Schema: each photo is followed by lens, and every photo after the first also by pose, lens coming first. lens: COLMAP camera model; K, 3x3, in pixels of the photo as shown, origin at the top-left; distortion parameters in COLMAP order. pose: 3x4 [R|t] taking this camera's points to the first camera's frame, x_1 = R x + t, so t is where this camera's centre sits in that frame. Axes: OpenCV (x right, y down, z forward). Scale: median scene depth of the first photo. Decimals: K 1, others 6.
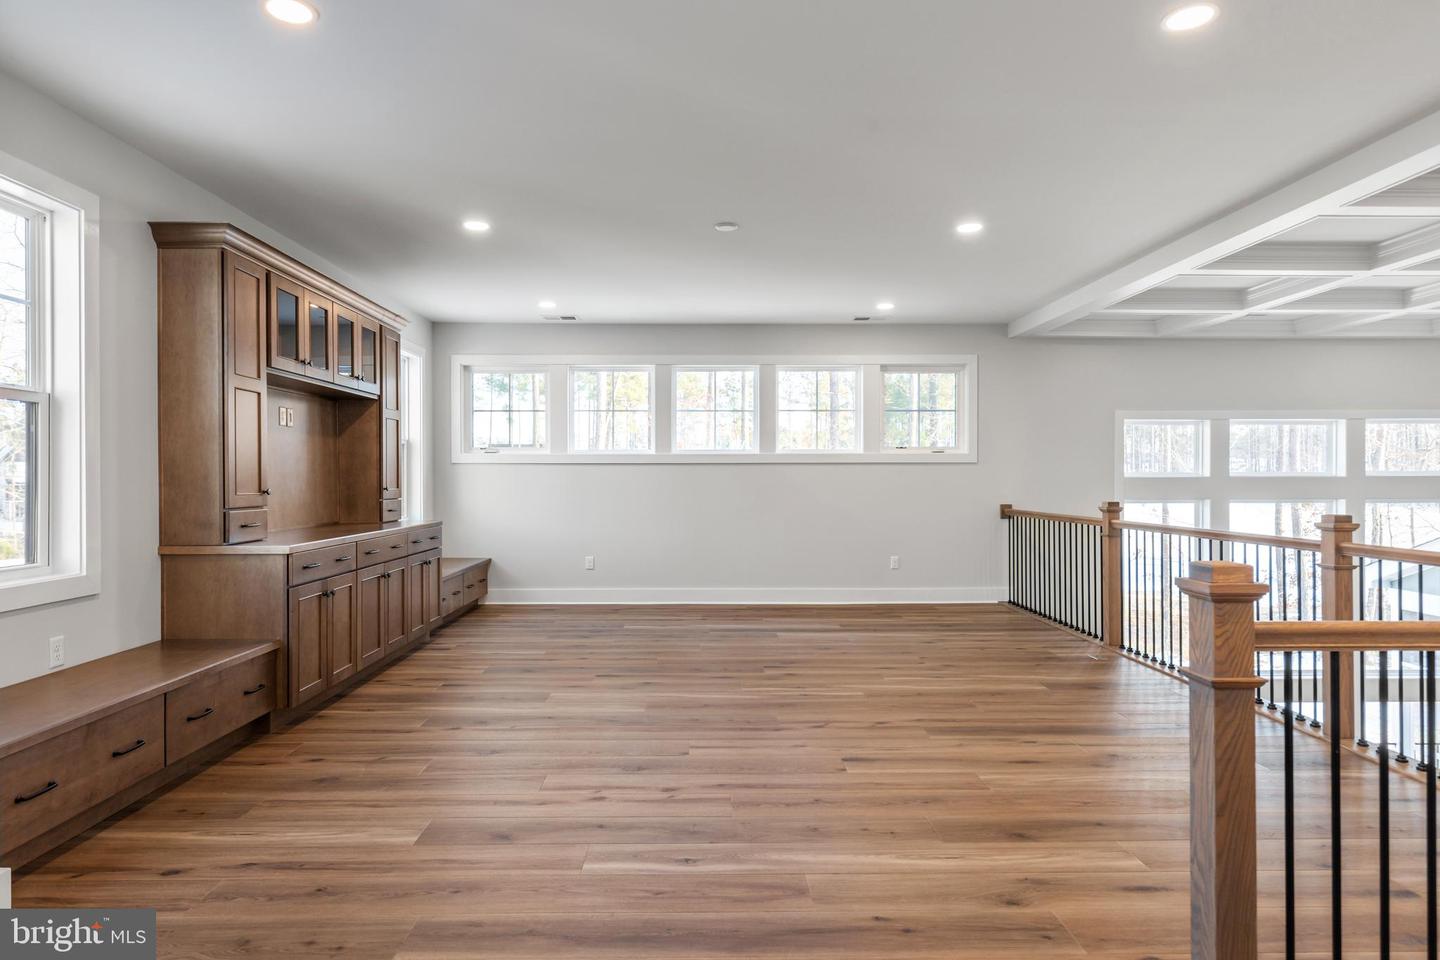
lens RADIAL K [[826.6, 0, 690.2], [0, 826.6, 473.7], [0, 0, 1]] dist [-0.006499, -0.001661]
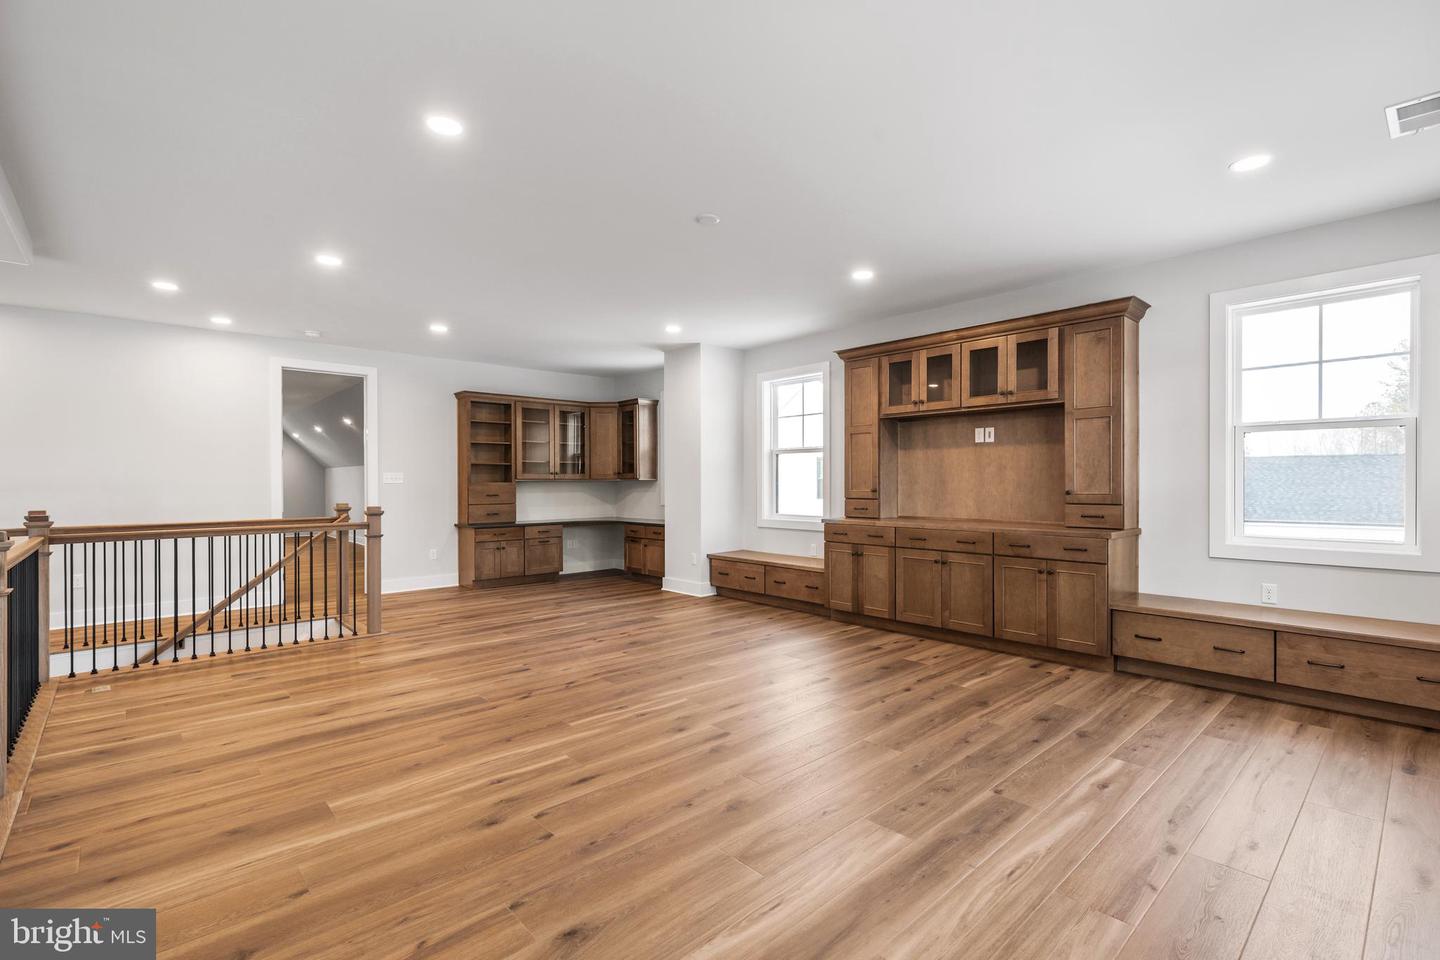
lens RADIAL K [[638.1, 0, 737.6], [0, 638.1, 490.3], [0, 0, 1]] dist [0.003223, -0.000013]
pose [[-0.721310, 0.014646, -0.692457, 0.523086], [0.009576, 0.999892, 0.011174, 0.003248], [0.692546, 0.001429, -0.721373, 1.533302]]
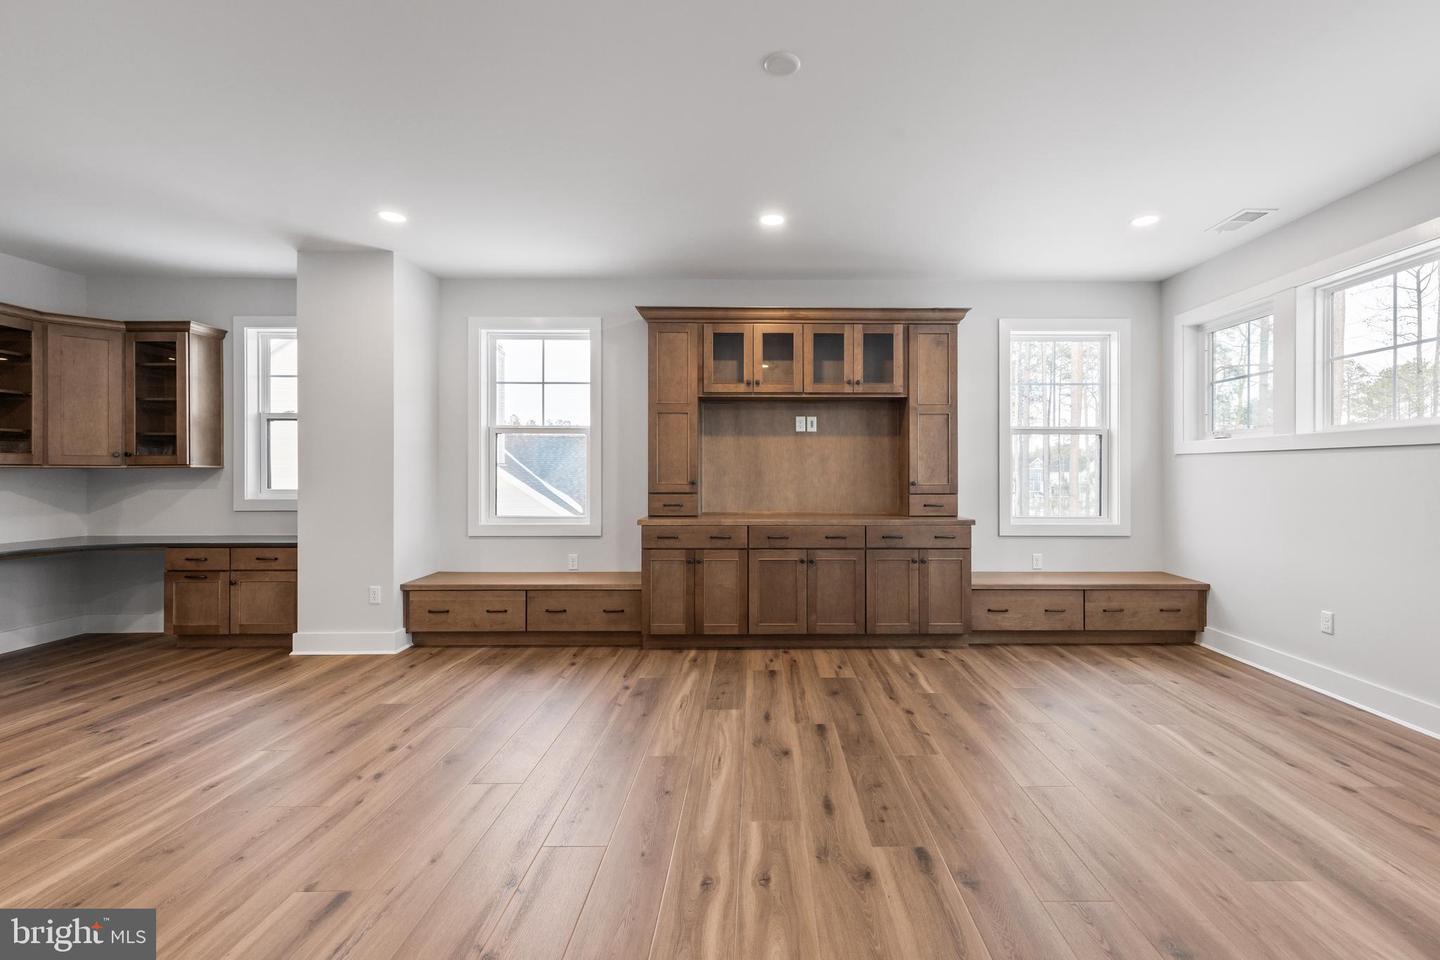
lens RADIAL K [[649.1, 0, 761.6], [0, 649.1, 476.1], [0, 0, 1]] dist [0.005200, -0.000181]
pose [[0.015695, 0.007857, -0.999846, 0.520777], [0.004237, 0.999960, 0.007924, 0.001562], [0.999868, -0.004361, 0.015661, 0.962902]]
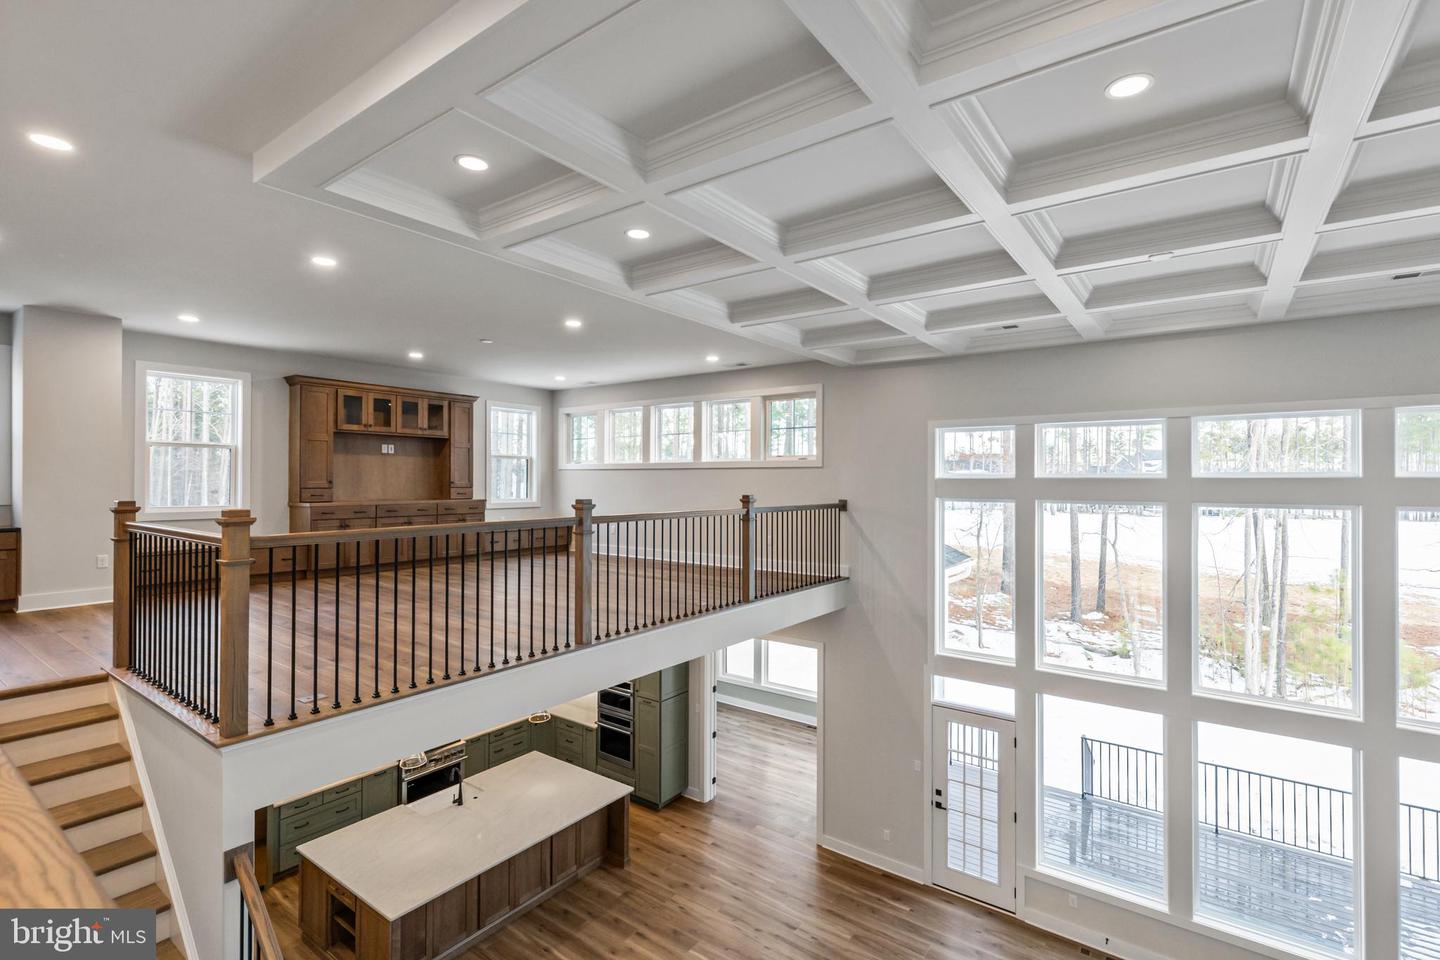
lens RADIAL K [[655.6, 0, 730.7], [0, 655.6, 475.4], [0, 0, 1]] dist [0.001557, -0.000285]
pose [[0.809311, -0.001057, -0.587380, 1.345081], [-0.001268, 0.999993, -0.003547, 0.006669], [0.587379, 0.003615, 0.809304, 0.127271]]
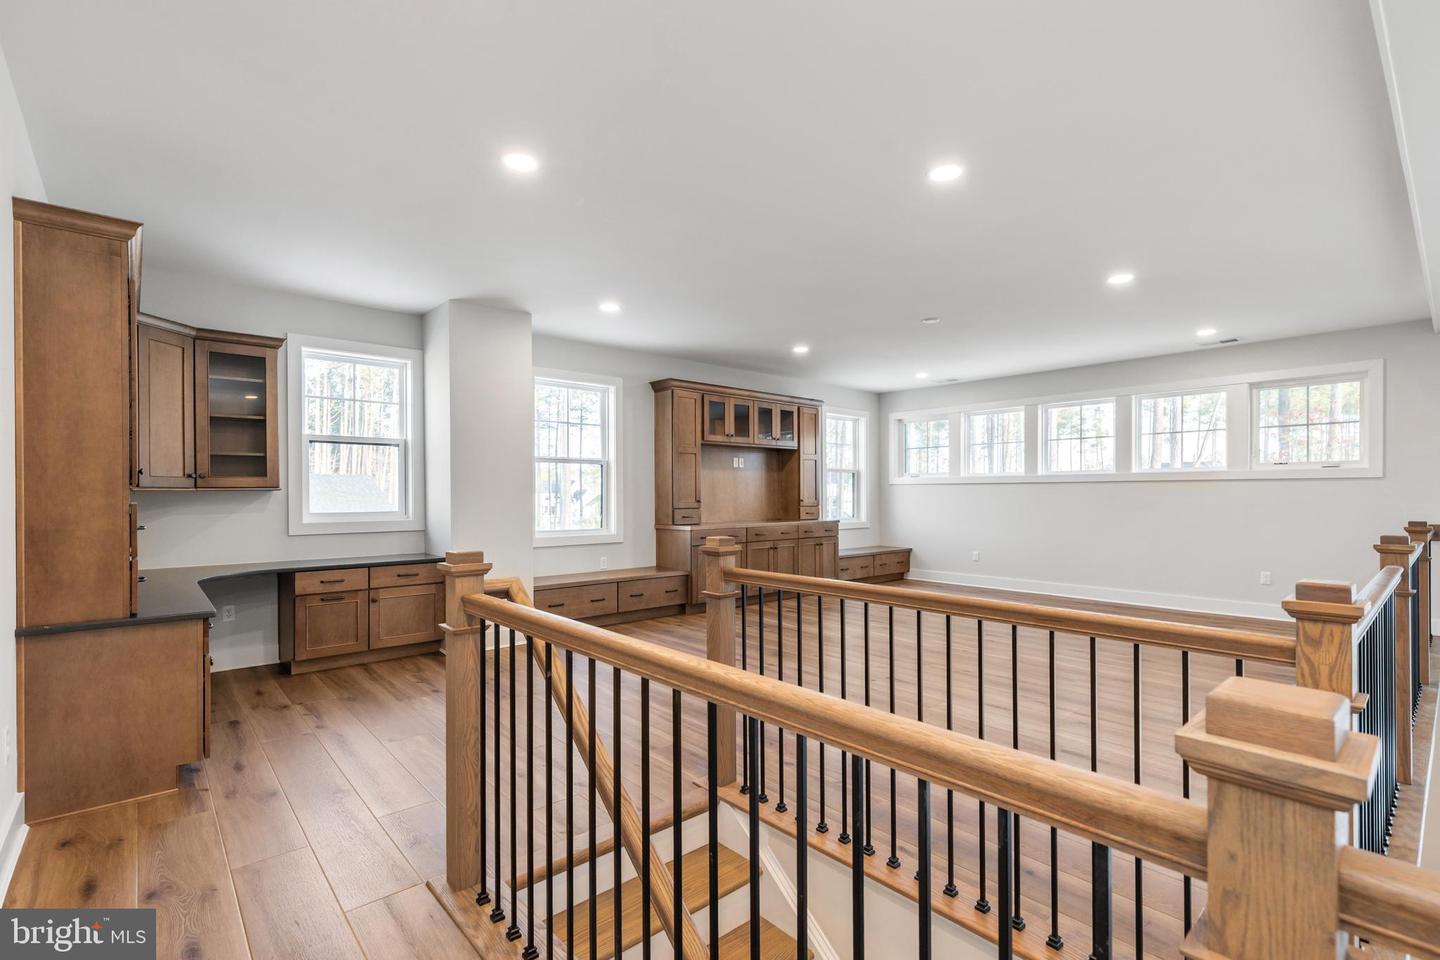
lens RADIAL K [[638.1, 0, 737.6], [0, 638.1, 490.3], [0, 0, 1]] dist [0.003223, -0.000013]
pose [[0.666101, -0.005009, -0.745845, 0.654475], [0.004988, 0.999985, -0.002262, -0.001666], [0.745845, -0.002214, 0.666116, 0.003693]]
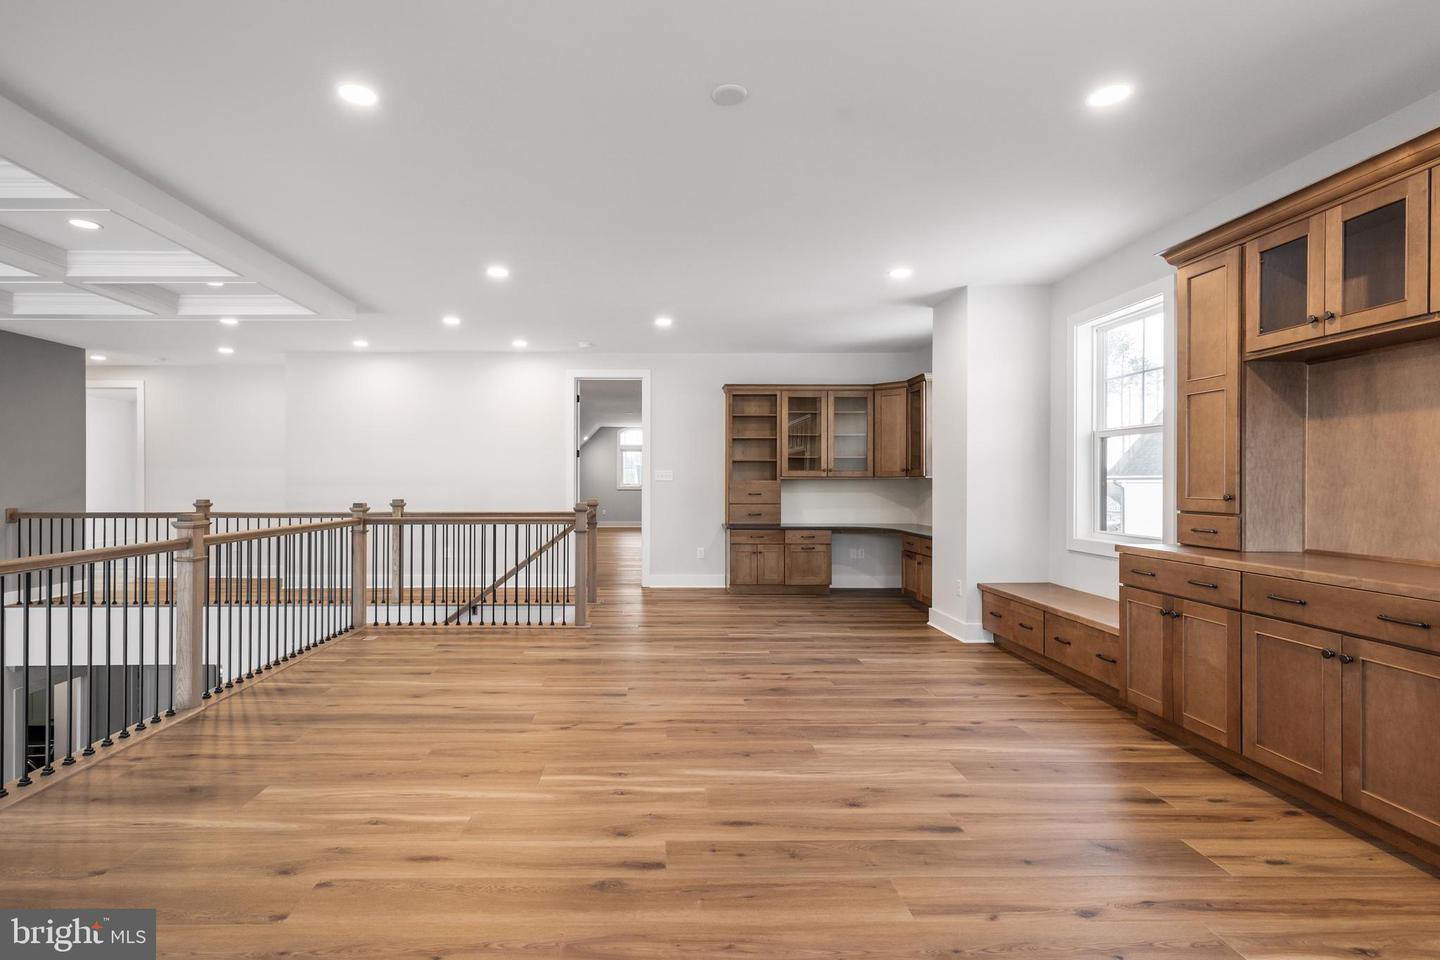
lens RADIAL K [[672.0, 0, 668.6], [0, 672.0, 482.7], [0, 0, 1]] dist [0.003375, -0.000318]
pose [[-0.999673, 0.001278, -0.025558, 0.103471], [0.001349, 0.999995, -0.002783, 0.005209], [0.025555, -0.002817, -0.999669, 1.505395]]
